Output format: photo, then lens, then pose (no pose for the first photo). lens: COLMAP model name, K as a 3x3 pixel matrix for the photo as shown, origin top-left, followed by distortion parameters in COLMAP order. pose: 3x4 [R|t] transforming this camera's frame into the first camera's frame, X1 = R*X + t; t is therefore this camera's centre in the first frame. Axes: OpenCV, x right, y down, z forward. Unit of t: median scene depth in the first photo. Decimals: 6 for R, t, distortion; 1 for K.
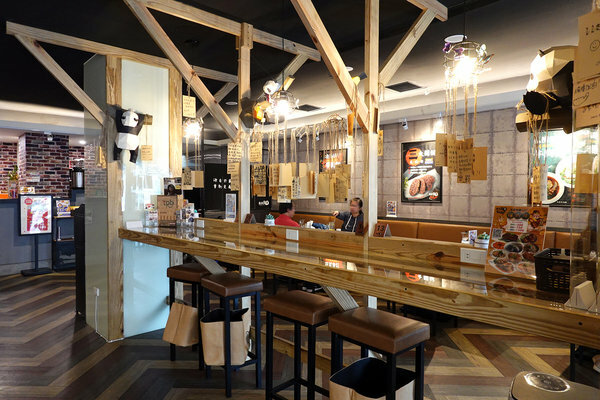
lens RADIAL K [[403.8, 0, 300.7], [0, 403.8, 194.9], [0, 0, 1]] dist [0.002397, 0.000577]
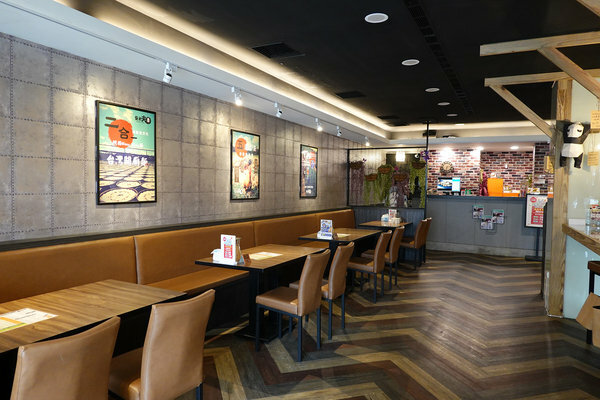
lens RADIAL K [[403.8, 0, 300.4], [0, 403.8, 200.1], [0, 0, 1]] dist [0.002397, 0.000577]
pose [[0.347141, 0.043672, -0.936796, 0.399687], [-0.033461, 0.998856, 0.034166, -0.001845], [0.937216, 0.019485, 0.348205, -0.141072]]
